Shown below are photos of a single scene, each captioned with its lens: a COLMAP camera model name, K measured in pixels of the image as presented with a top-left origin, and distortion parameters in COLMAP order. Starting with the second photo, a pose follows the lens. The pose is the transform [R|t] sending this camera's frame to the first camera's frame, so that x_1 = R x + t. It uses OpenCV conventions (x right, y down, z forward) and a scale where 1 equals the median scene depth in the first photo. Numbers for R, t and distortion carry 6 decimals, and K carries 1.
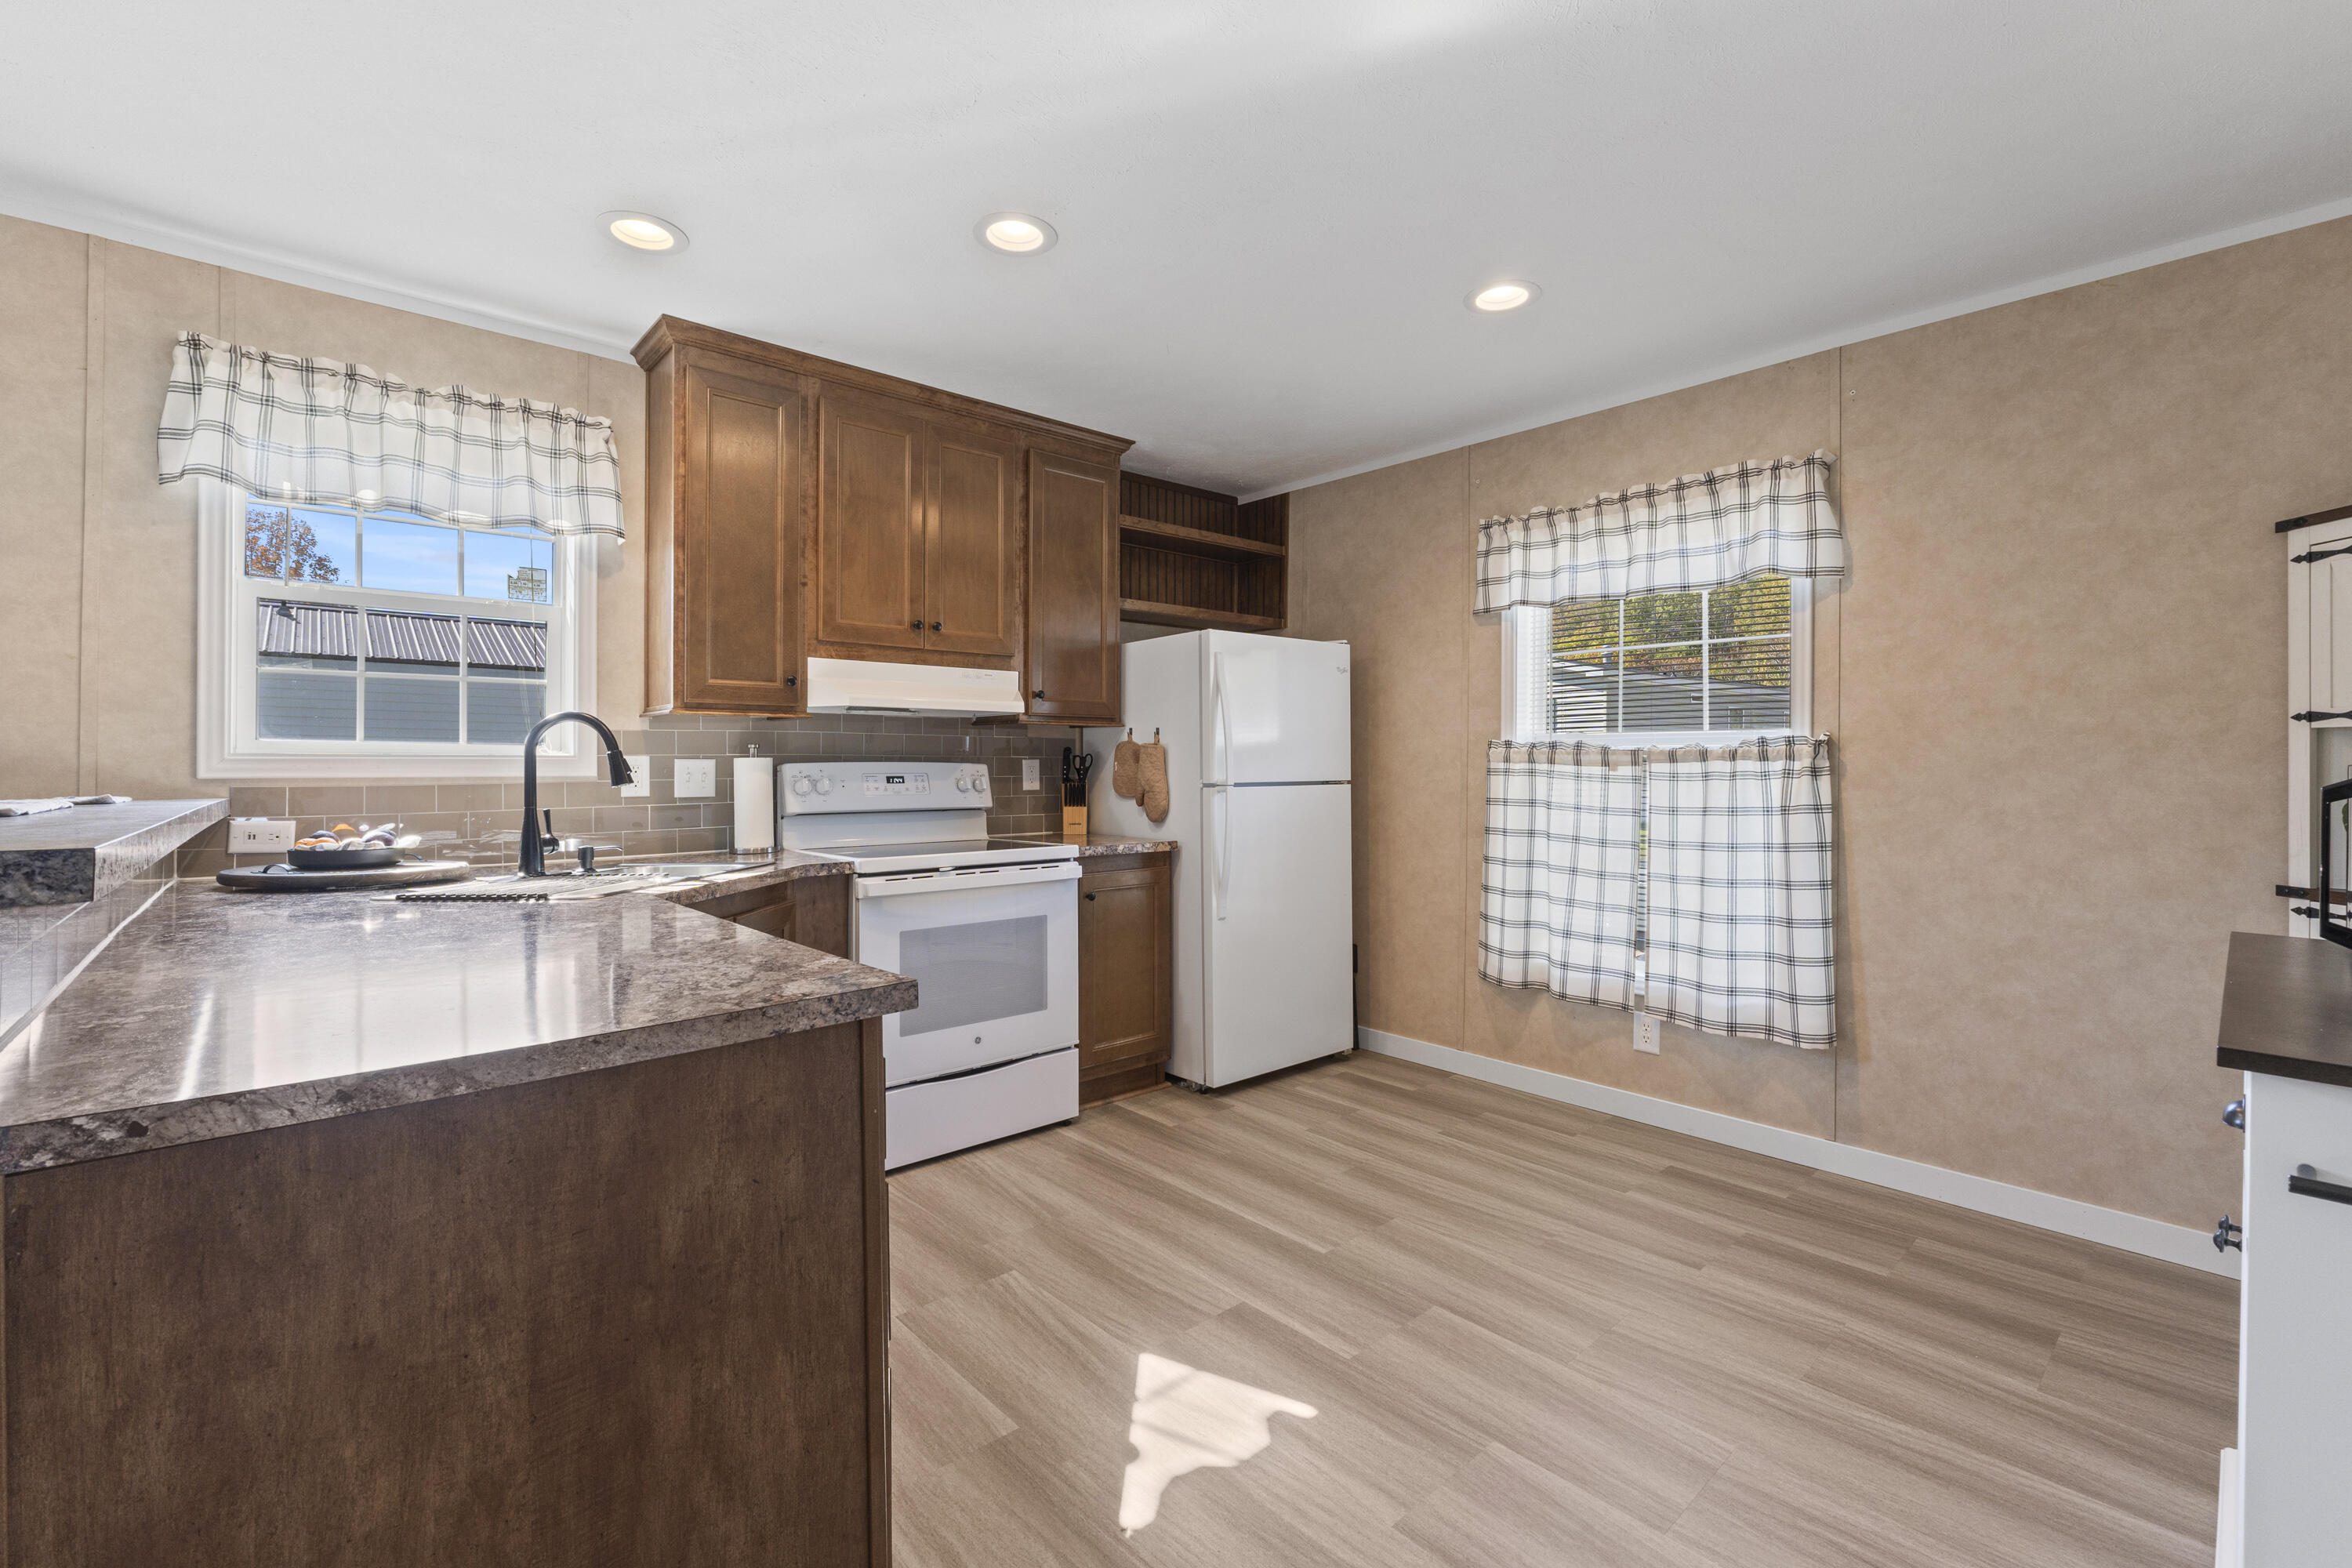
lens RADIAL K [[1003.5, 0, 1174.1], [0, 1003.5, 764.7], [0, 0, 1]] dist [-0.004291, -0.000827]
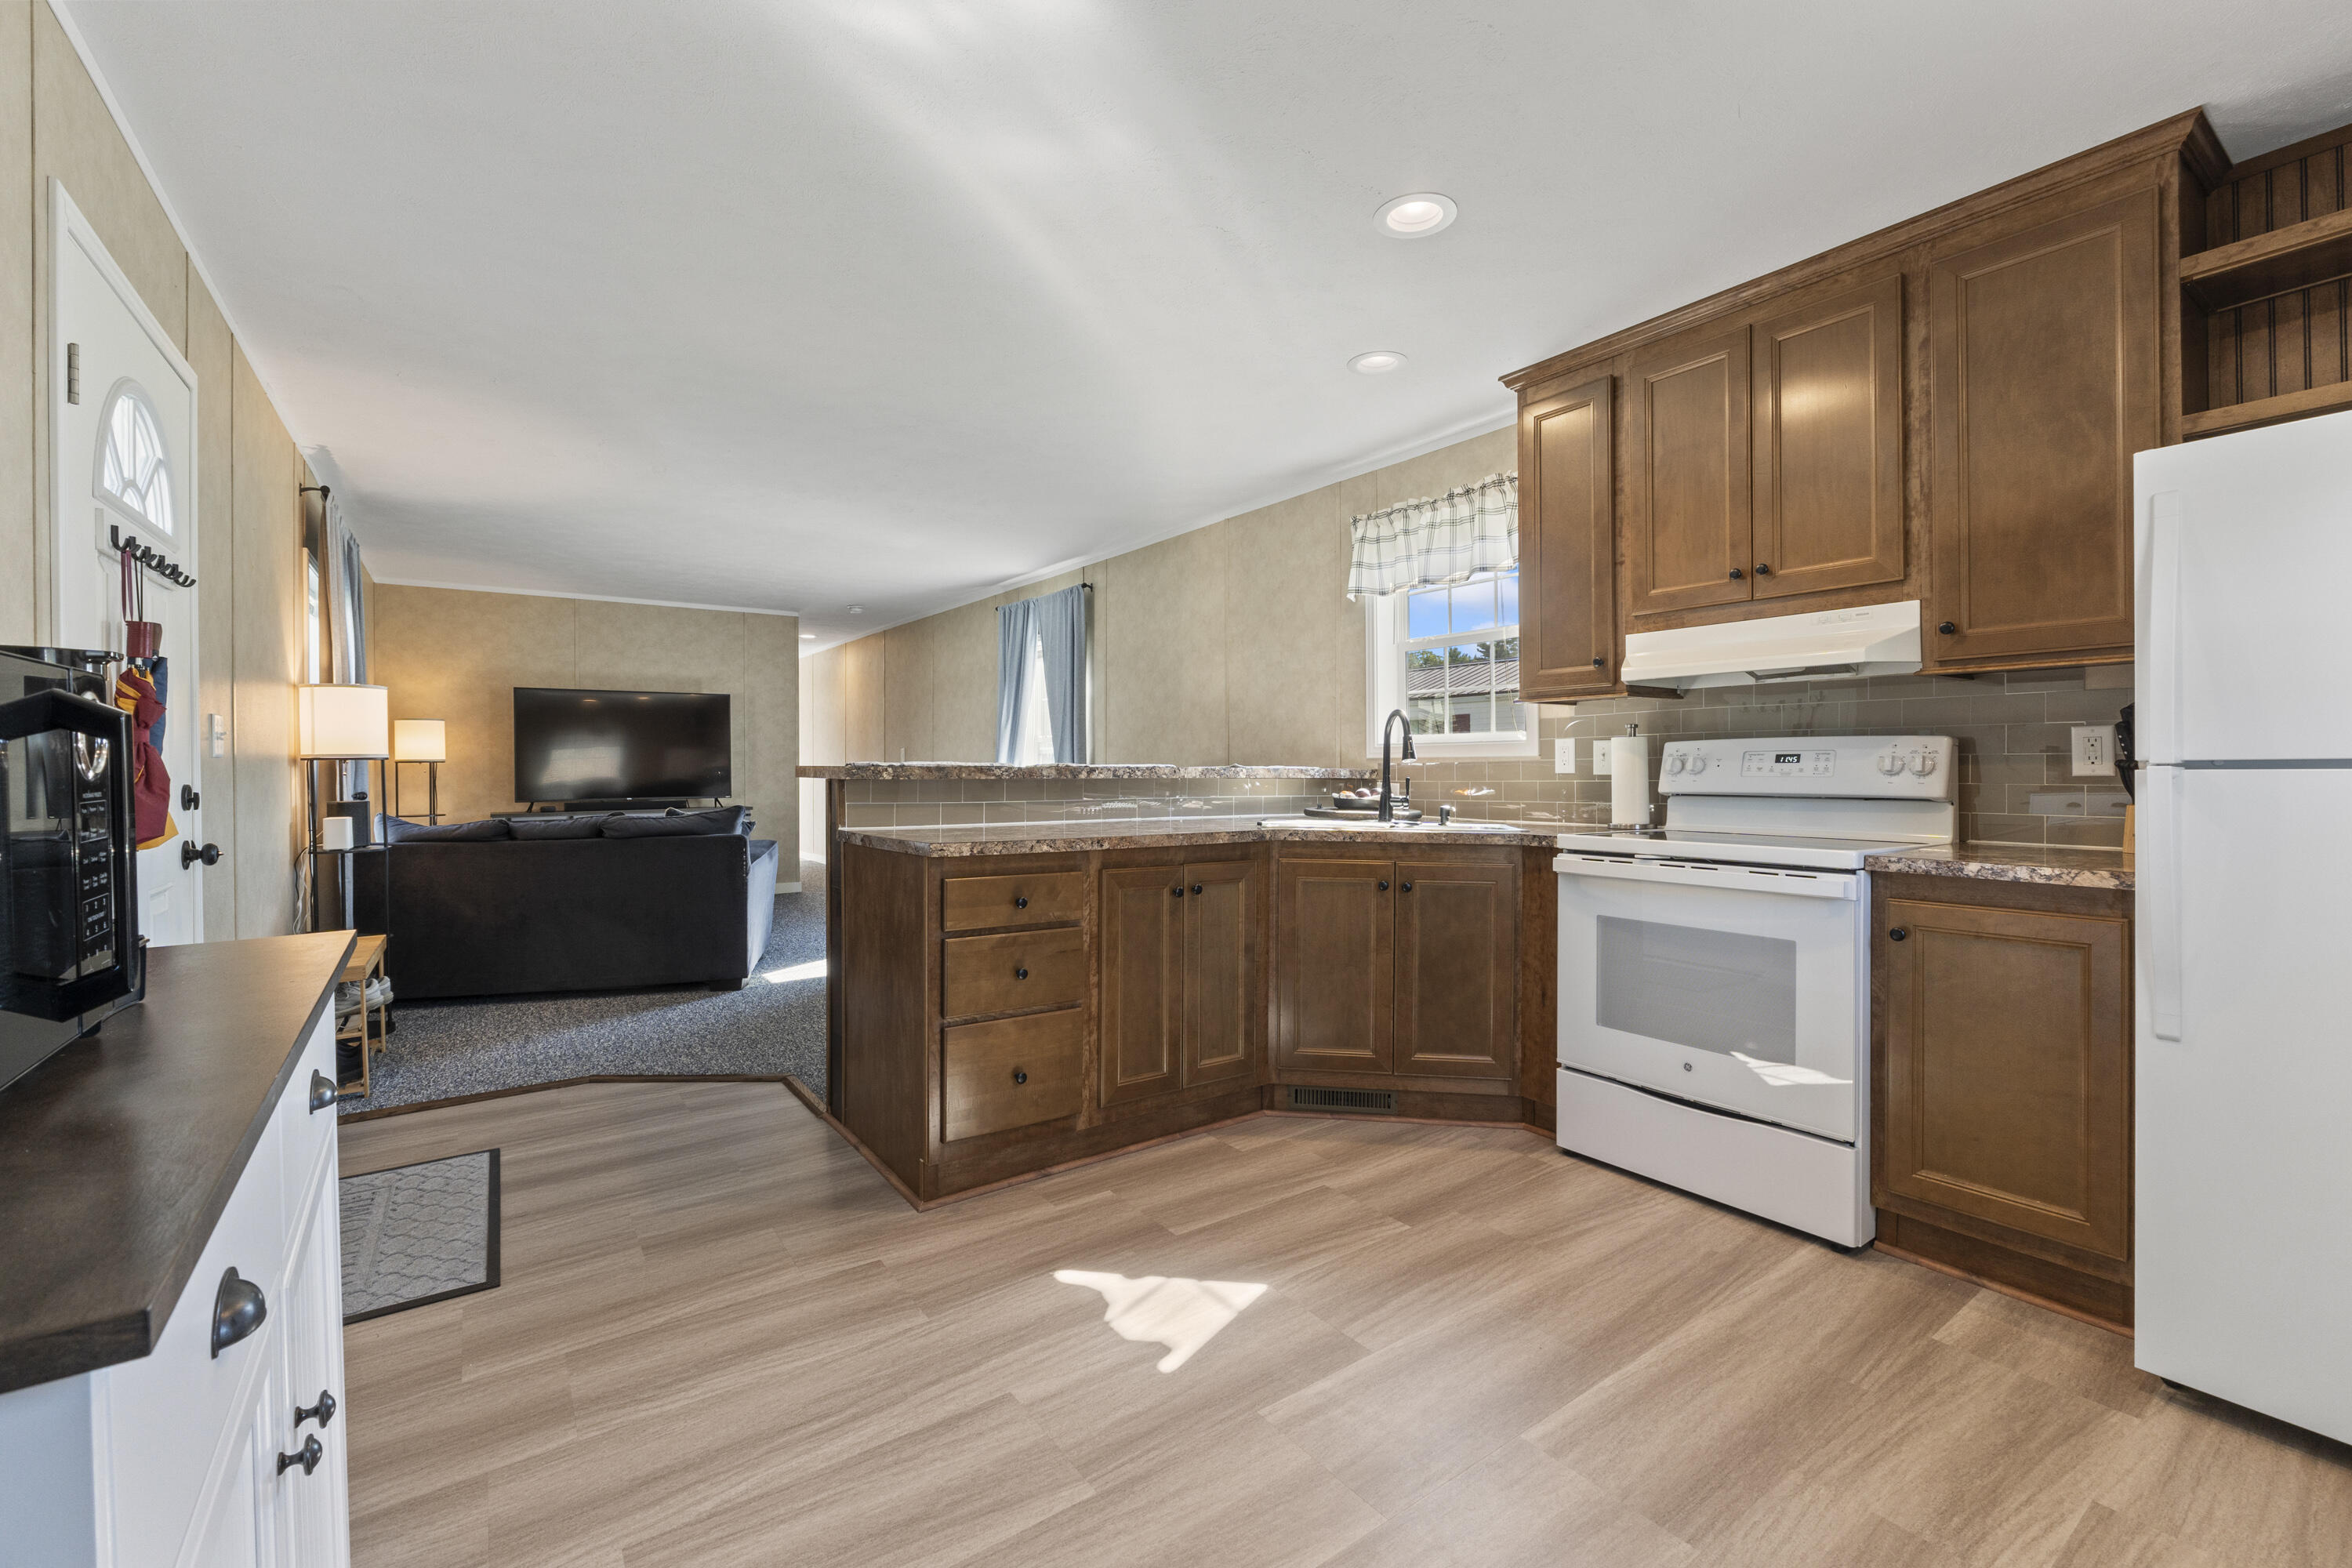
lens RADIAL K [[993.9, 0, 1178.5], [0, 993.9, 772.3], [0, 0, 1]] dist [-0.002765, -0.000373]
pose [[-0.108006, 0.005616, -0.994134, 0.652248], [0.005422, 0.999973, 0.005059, 0.021588], [0.994135, -0.004844, -0.108034, 0.648195]]
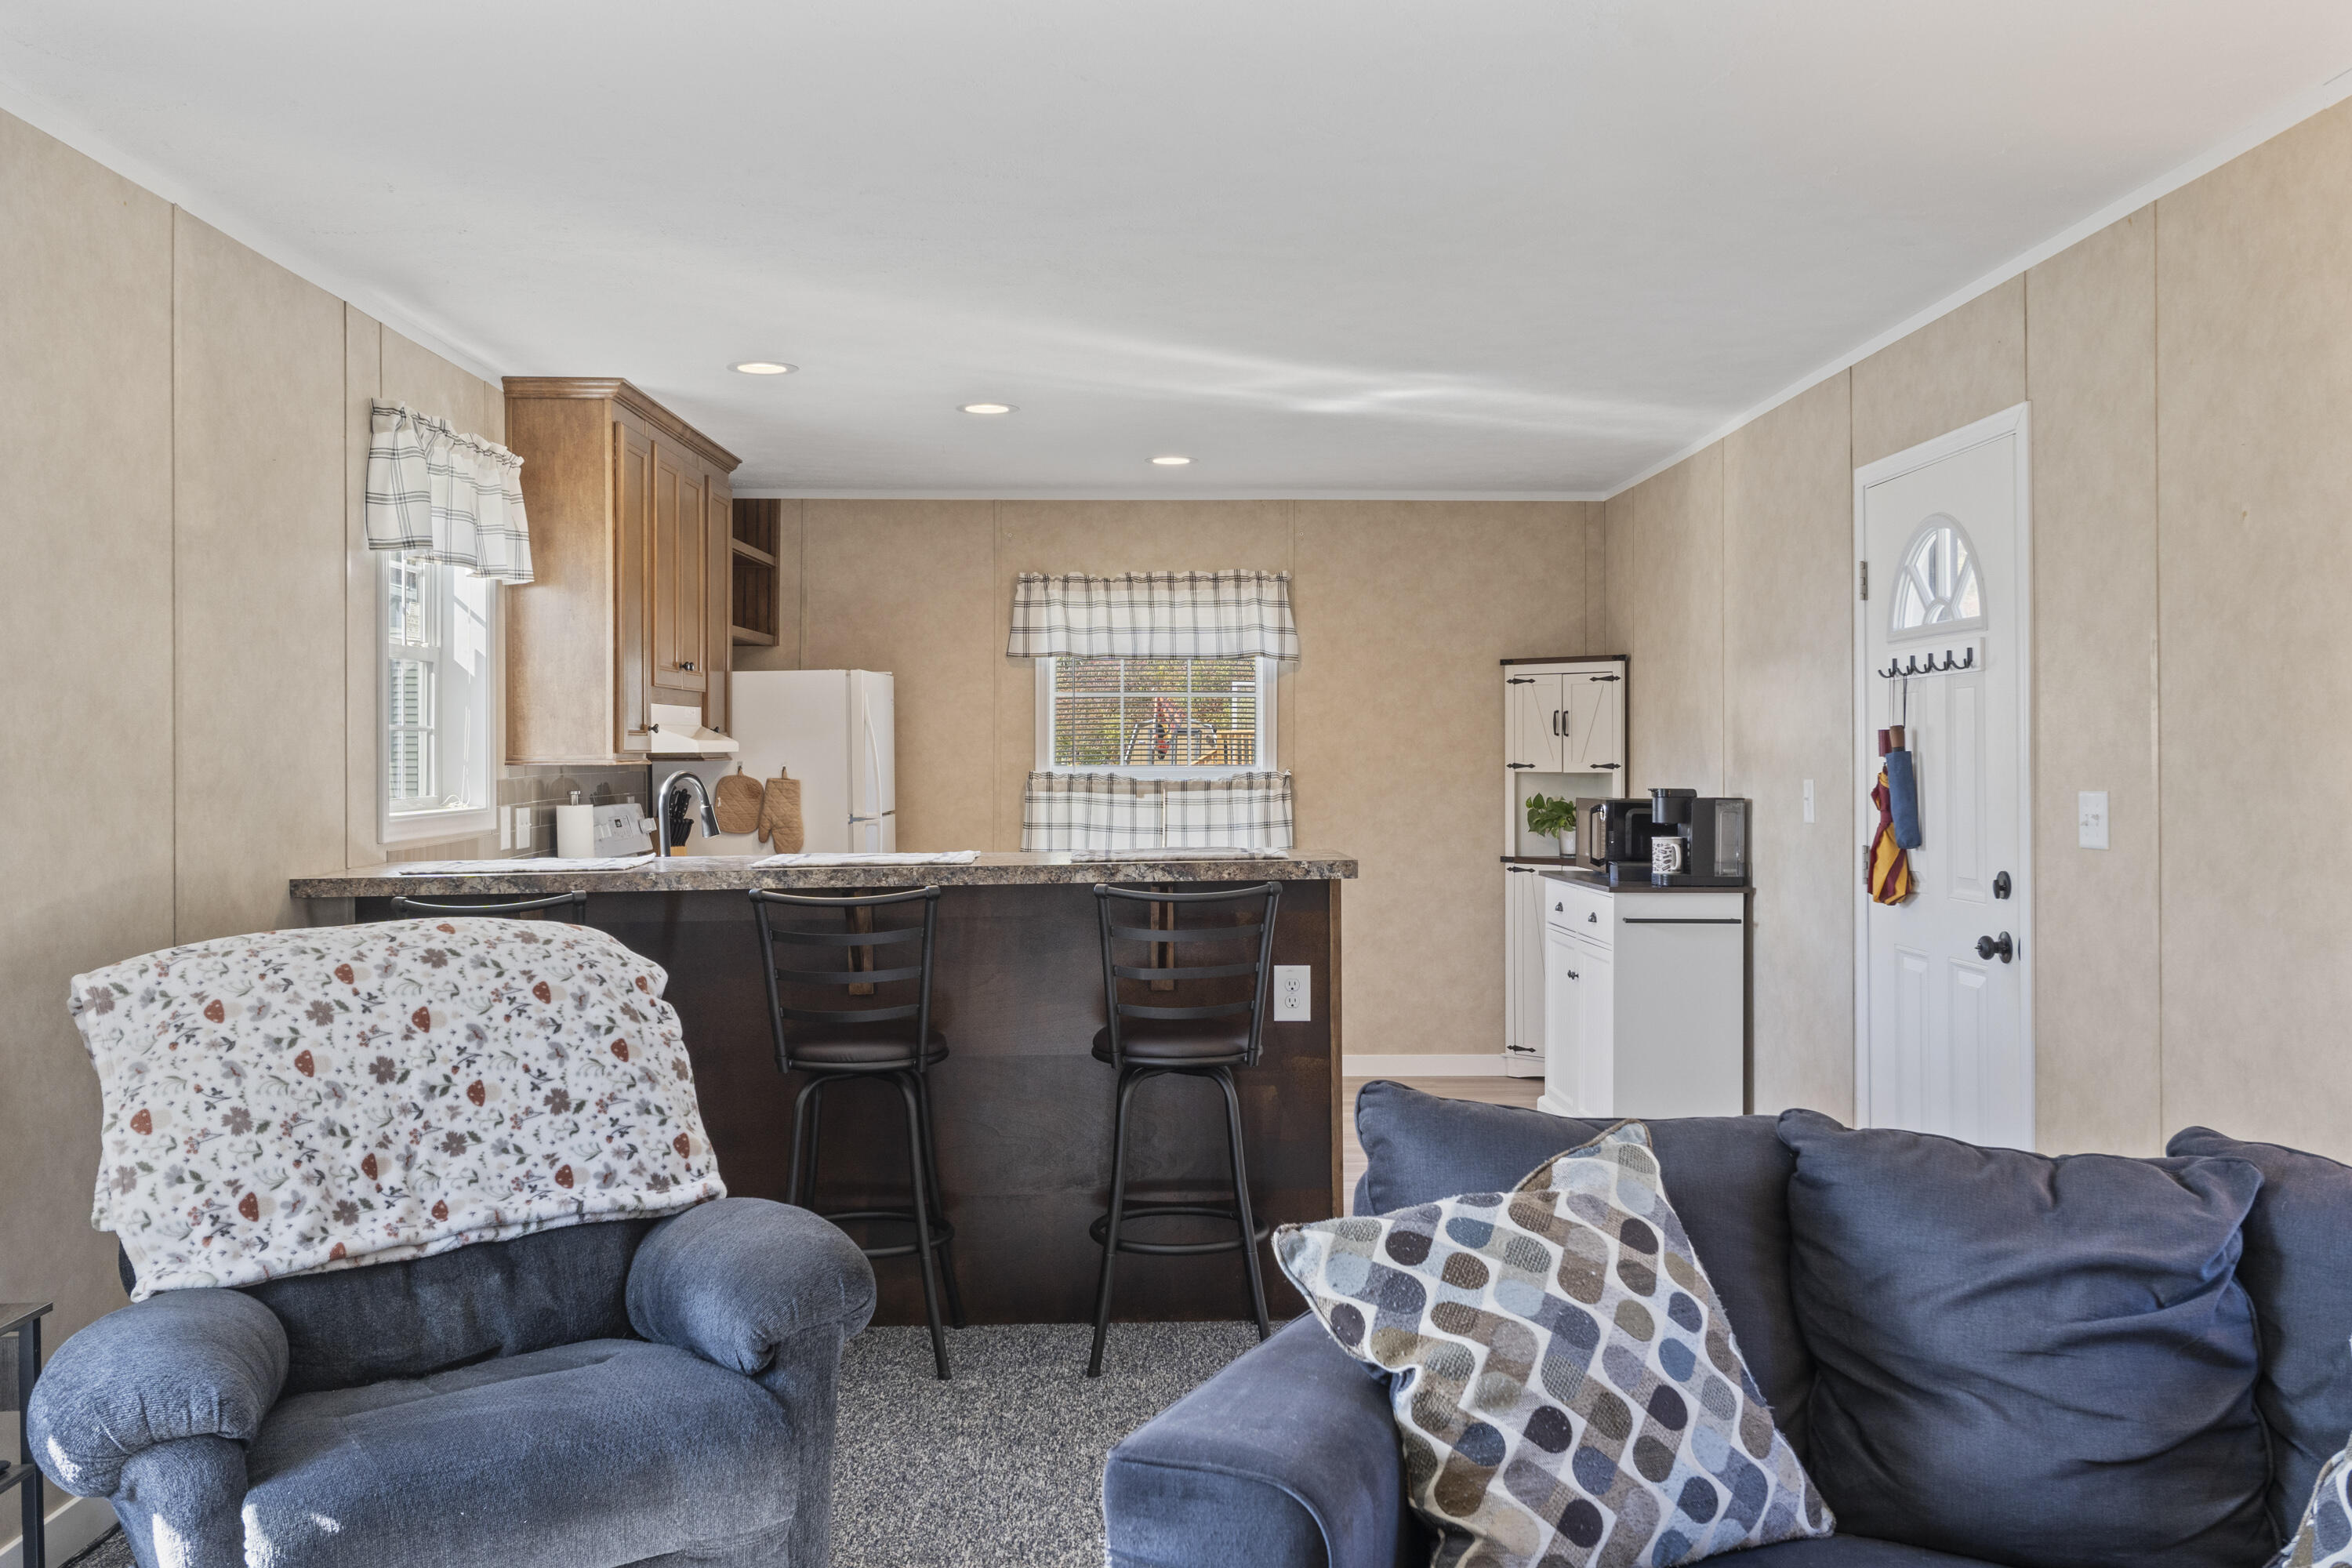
lens RADIAL K [[1990.4, 0, 1176.0], [0, 1990.4, 784.0], [0, 0, 1]] dist [0.001465, 0.011030]
pose [[0.650471, -0.016492, 0.759352, -1.491185], [0.003509, 0.999819, 0.018709, -0.060517], [-0.759523, -0.009505, 0.650411, -0.672025]]
